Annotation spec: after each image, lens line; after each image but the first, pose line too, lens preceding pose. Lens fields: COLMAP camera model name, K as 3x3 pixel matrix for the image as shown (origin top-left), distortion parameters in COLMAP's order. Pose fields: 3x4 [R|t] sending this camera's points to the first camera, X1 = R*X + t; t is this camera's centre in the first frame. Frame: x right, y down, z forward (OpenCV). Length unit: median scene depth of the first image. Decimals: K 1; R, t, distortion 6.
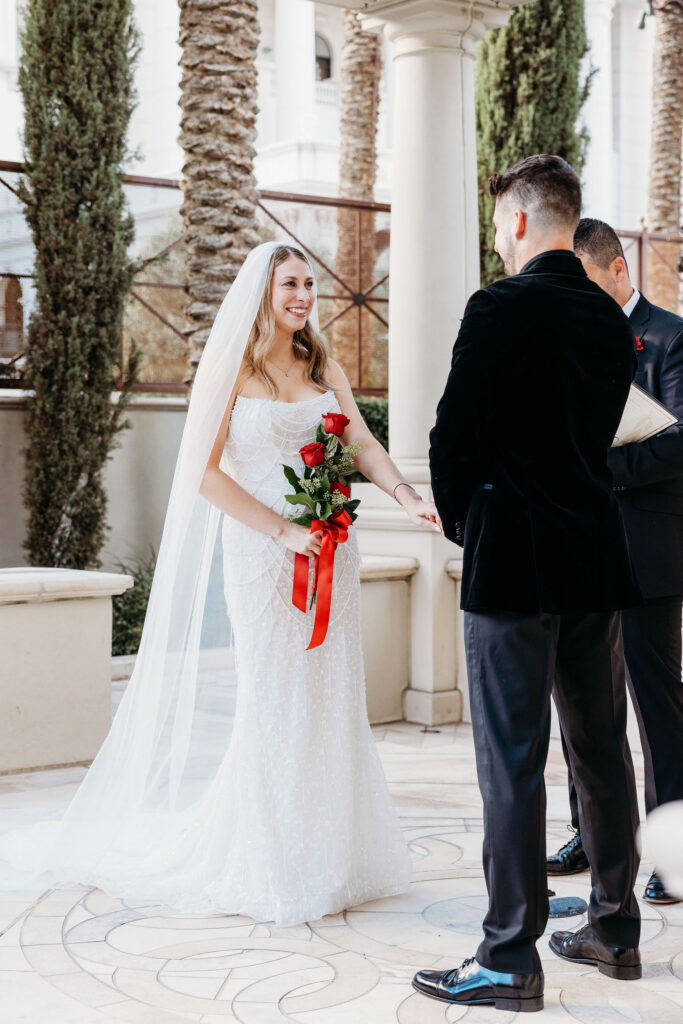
lens RADIAL K [[1686.8, 0, 300.5], [0, 1686.8, 510.7], [0, 0, 1]] dist [-0.015080, -0.012330]
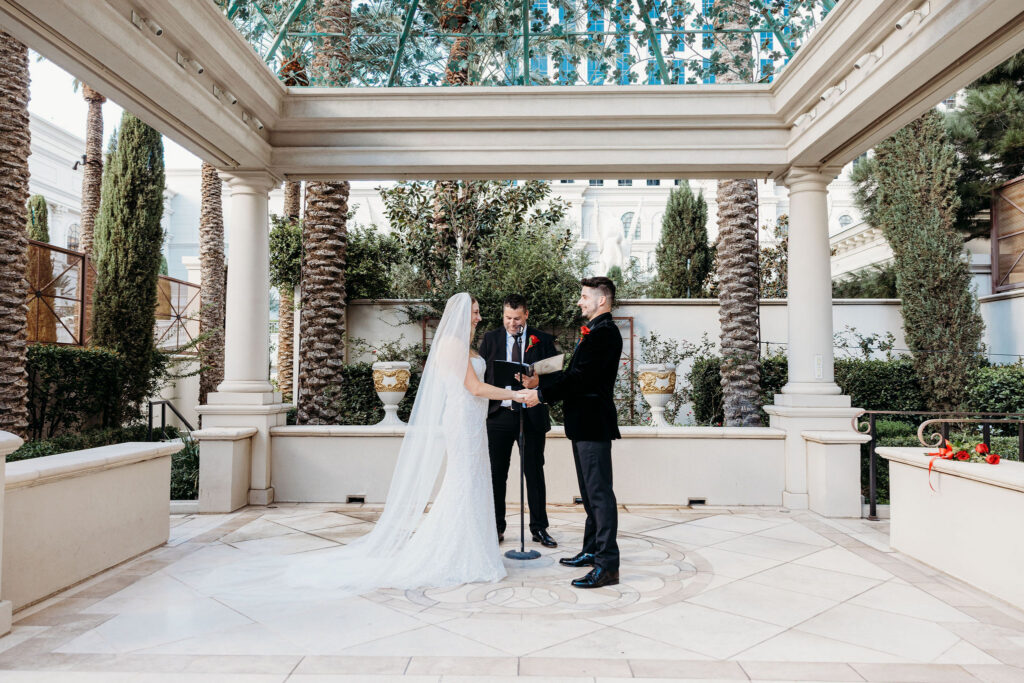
lens RADIAL K [[733.7, 0, 473.0], [0, 733.7, 339.4], [0, 0, 1]] dist [0.004331, 0.003488]
pose [[0.660672, 0.040894, 0.749560, -0.306049], [0.020814, 0.997133, -0.072746, -0.006093], [-0.750386, 0.063663, 0.657926, 0.117342]]
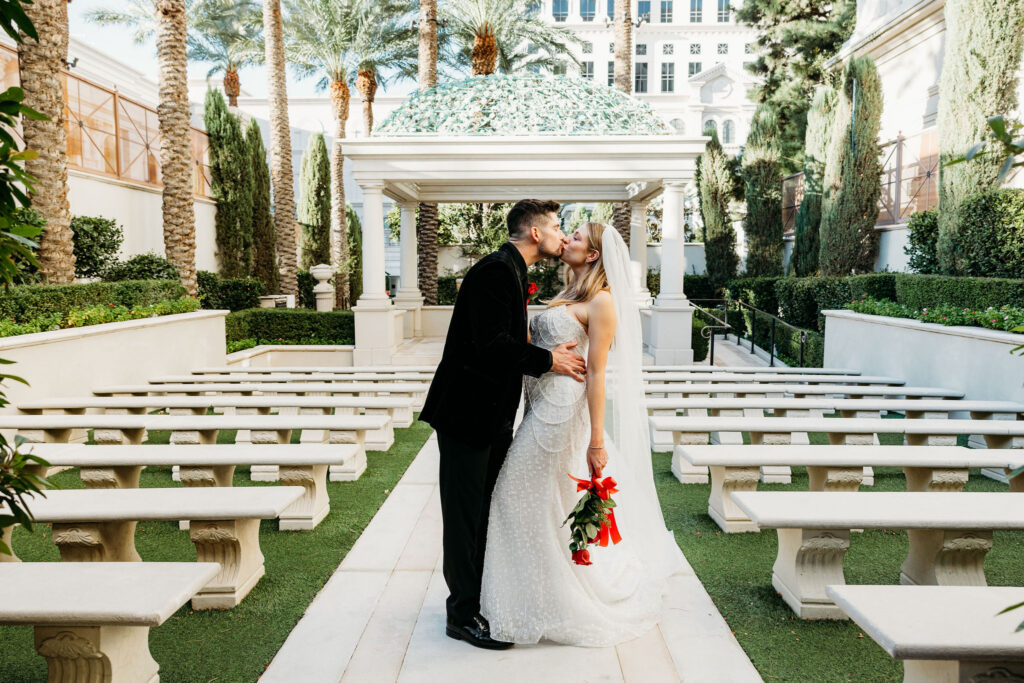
lens RADIAL K [[712.2, 0, 512.1], [0, 712.2, 325.7], [0, 0, 1]] dist [-0.003457, 0.001516]
pose [[0.615037, -0.058669, 0.786313, -1.067675], [0.024966, 0.998177, 0.054949, -0.019054], [-0.788103, -0.014165, 0.615380, -0.458104]]
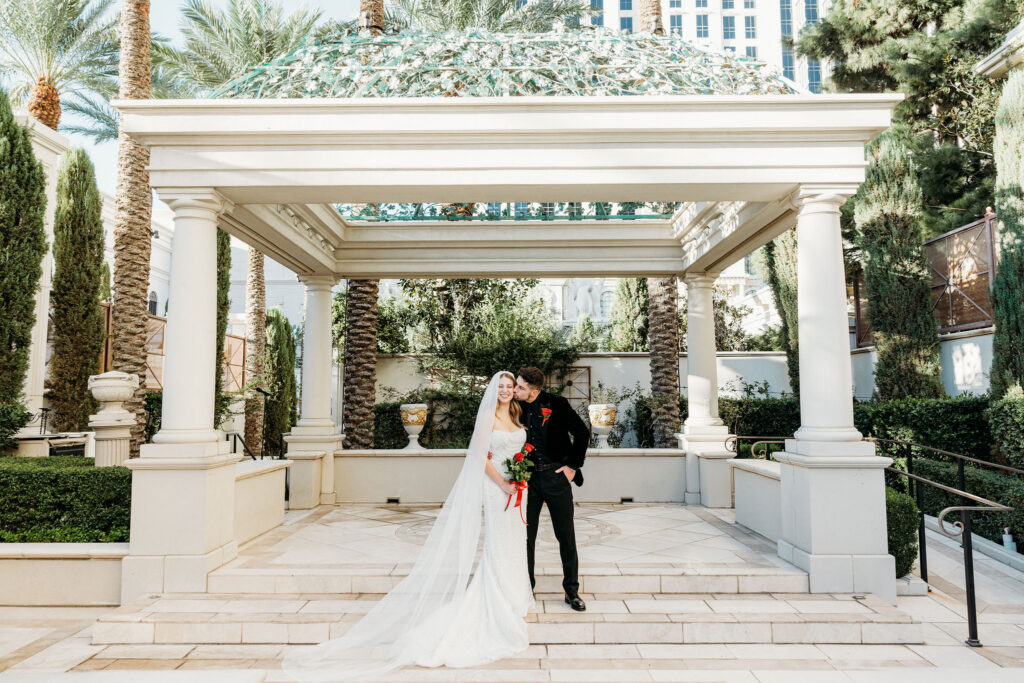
lens RADIAL K [[714.2, 0, 482.2], [0, 714.2, 333.6], [0, 0, 1]] dist [0.001445, 0.004714]
pose [[0.635425, 0.076905, 0.768323, -0.536699], [0.027418, 0.992153, -0.121985, -0.012163], [-0.771675, 0.098578, 0.628331, -0.059477]]
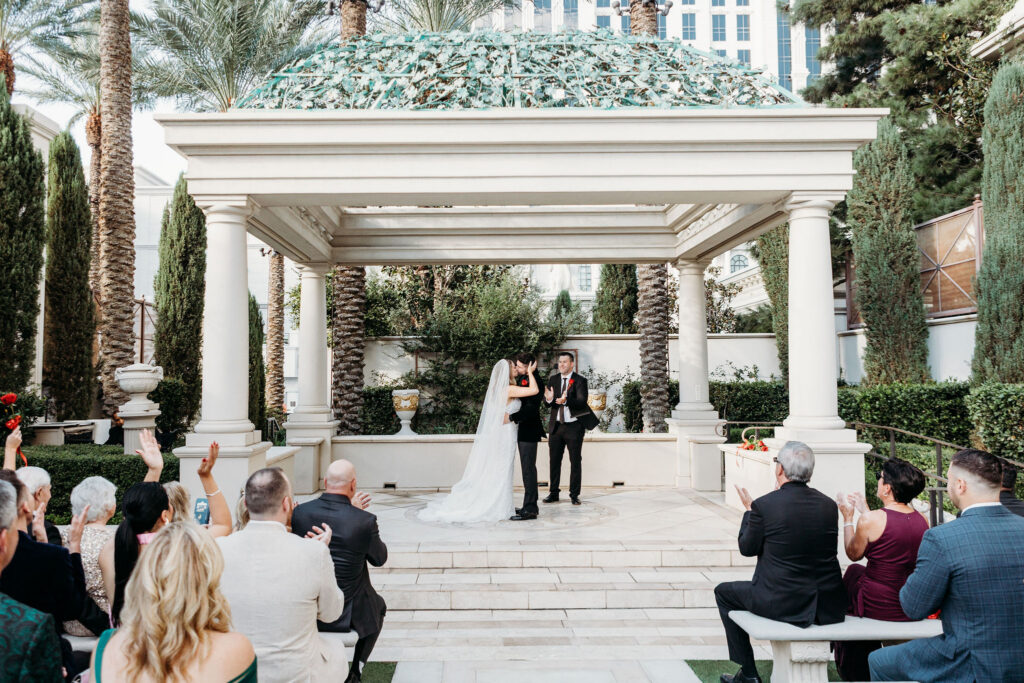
lens RADIAL K [[795.6, 0, 452.5], [0, 795.6, 333.6], [0, 0, 1]] dist [0.001526, 0.005397]
pose [[0.622074, 0.044989, 0.781665, -0.661189], [0.030186, 0.996228, -0.081361, -0.025181], [-0.782376, 0.074208, 0.618370, -0.095012]]
